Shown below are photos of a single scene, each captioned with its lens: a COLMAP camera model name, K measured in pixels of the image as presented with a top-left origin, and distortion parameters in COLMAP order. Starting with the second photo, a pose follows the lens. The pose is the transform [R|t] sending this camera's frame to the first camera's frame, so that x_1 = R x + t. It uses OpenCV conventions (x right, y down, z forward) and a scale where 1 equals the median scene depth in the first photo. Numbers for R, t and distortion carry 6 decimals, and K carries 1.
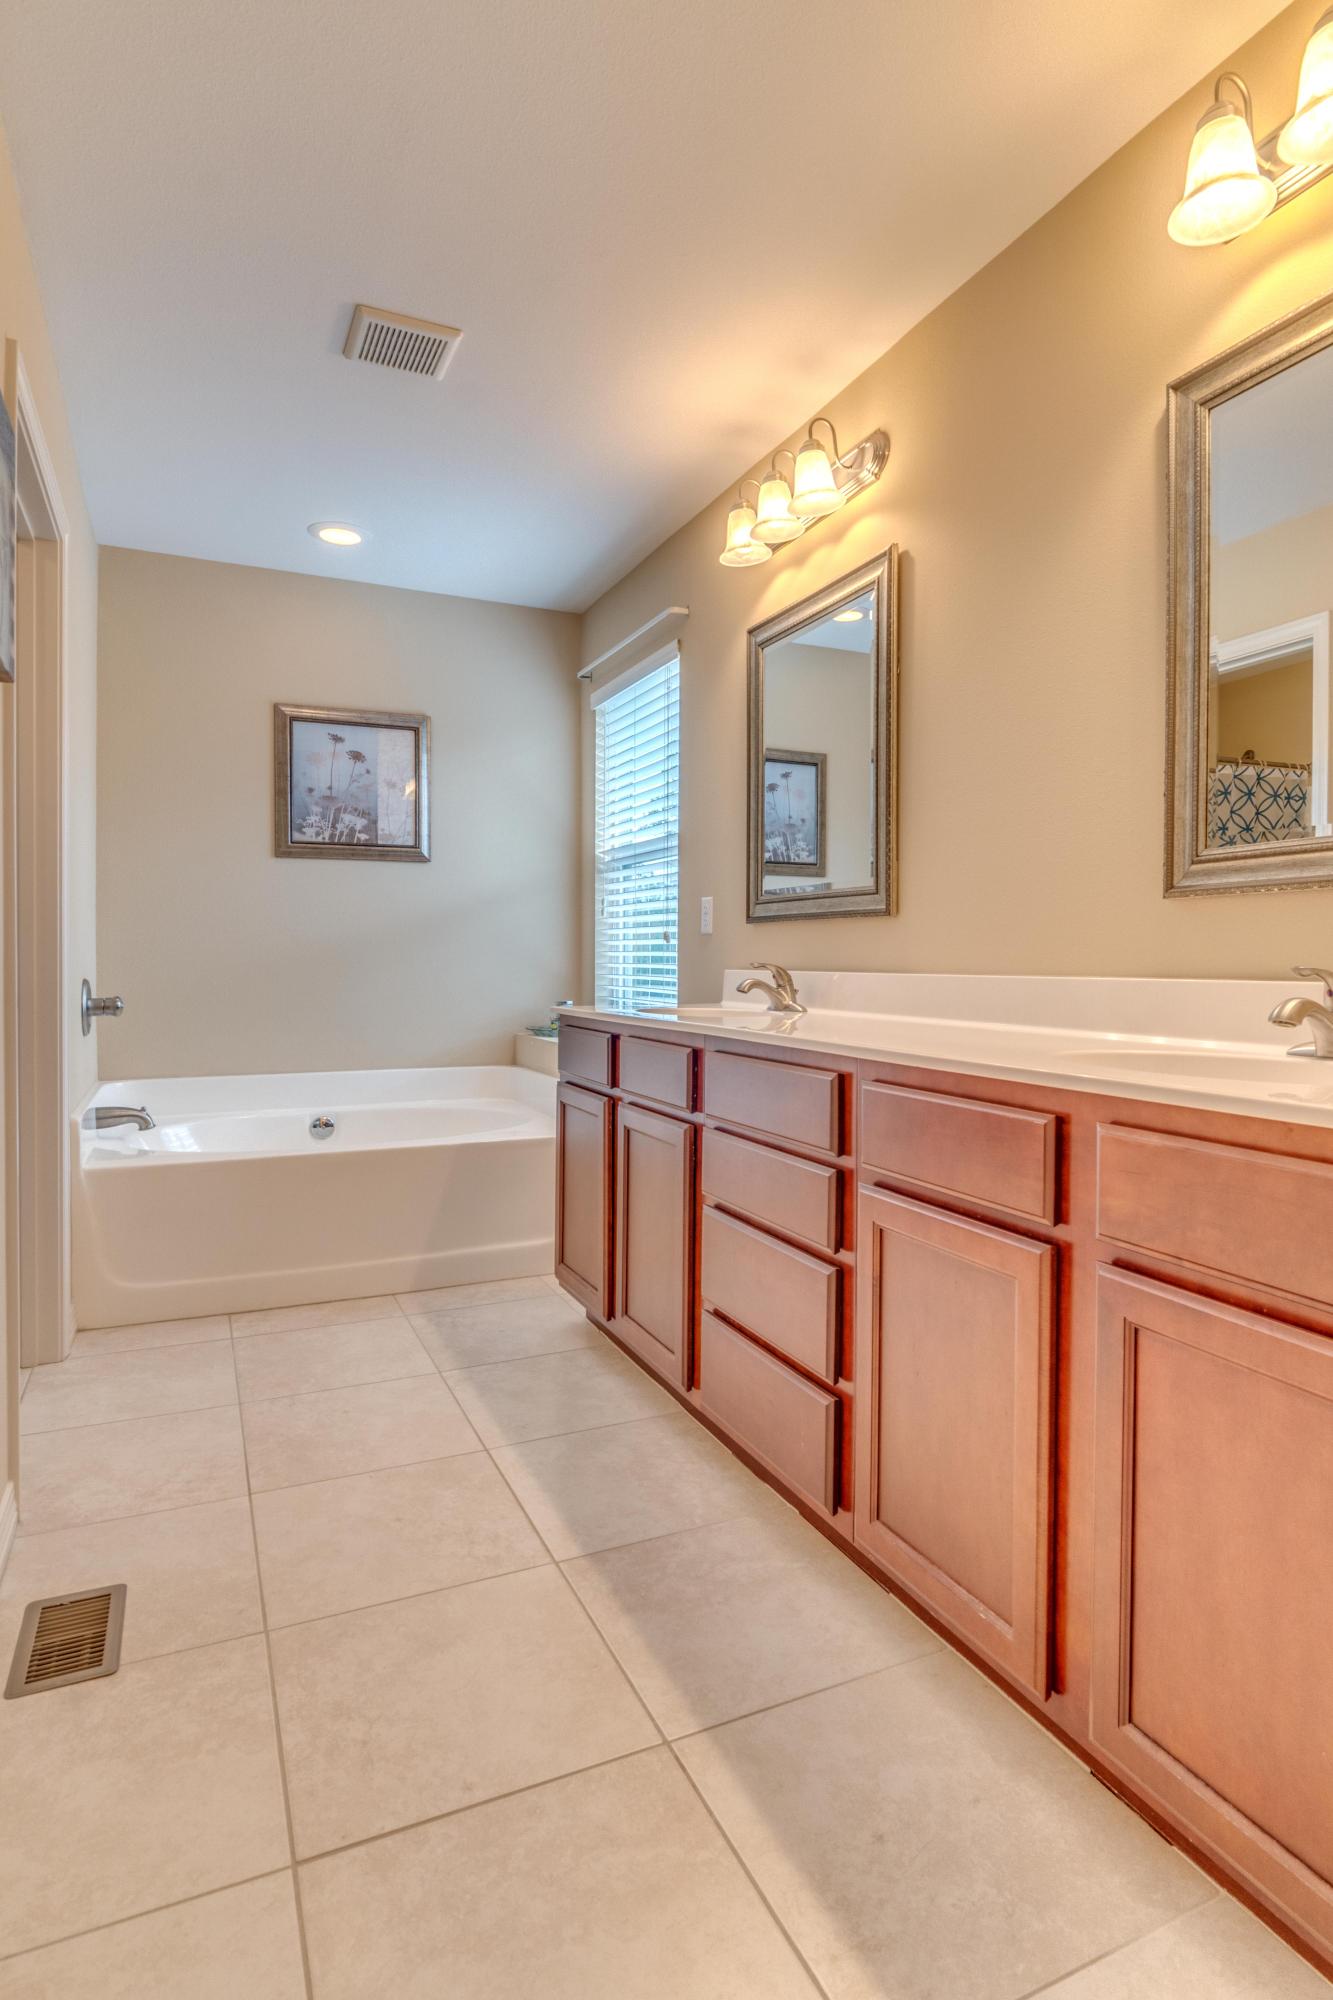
lens RADIAL K [[1076.4, 0, 702.0], [0, 1076.4, 966.4], [0, 0, 1]] dist [-0.000911, 0.001049]
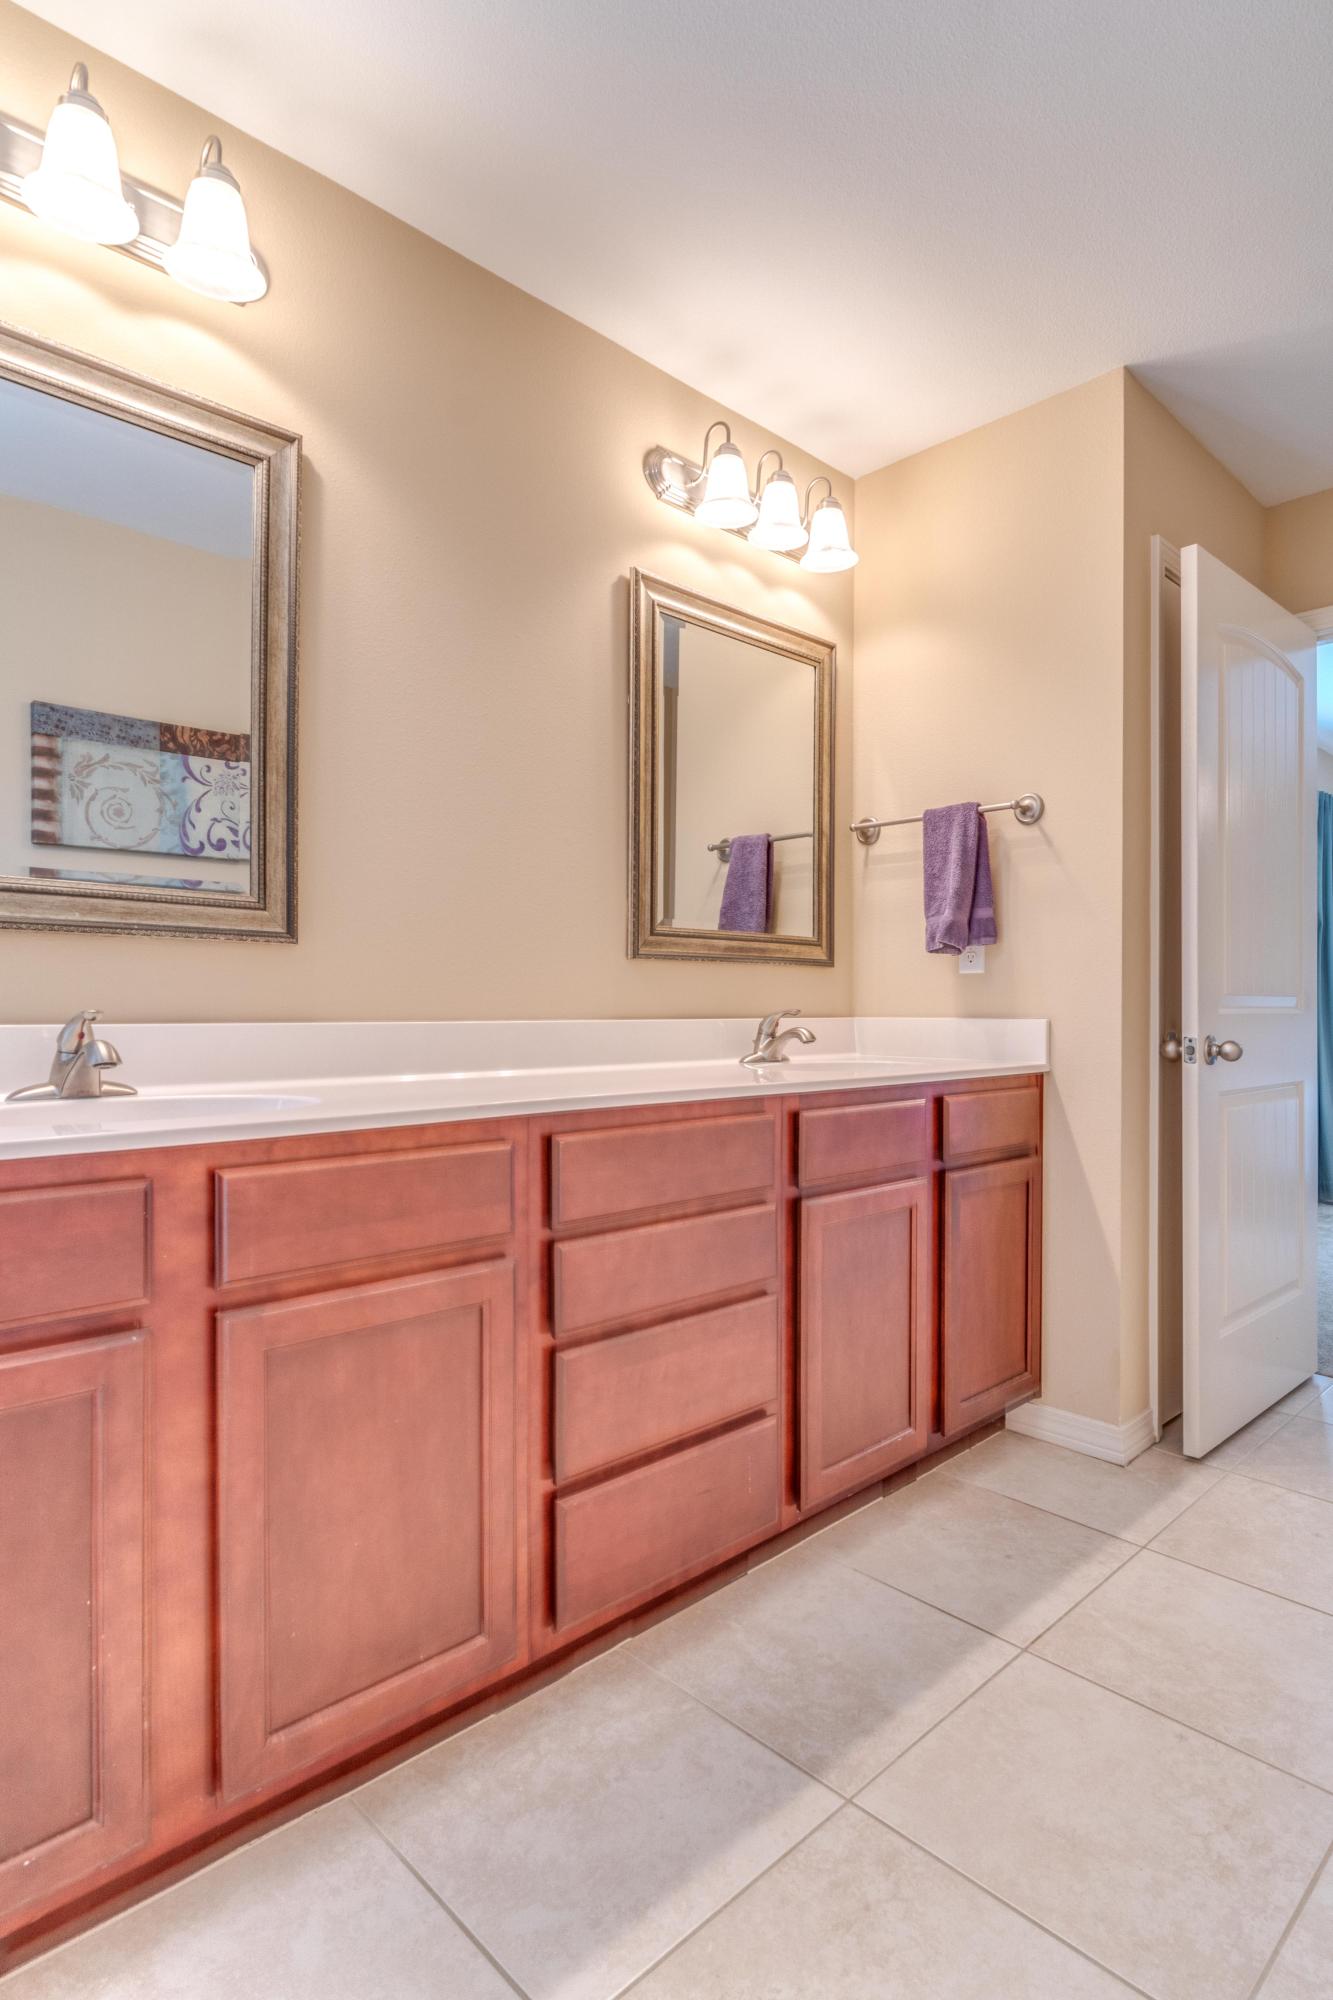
lens RADIAL K [[1076.4, 0, 665.8], [0, 1076.4, 1006.7], [0, 0, 1]] dist [-0.000911, 0.001049]
pose [[-0.318597, -0.002744, 0.947886, -0.372308], [-0.000527, 0.999996, 0.002718, -0.003925], [-0.947890, 0.000367, -0.318597, 0.624445]]
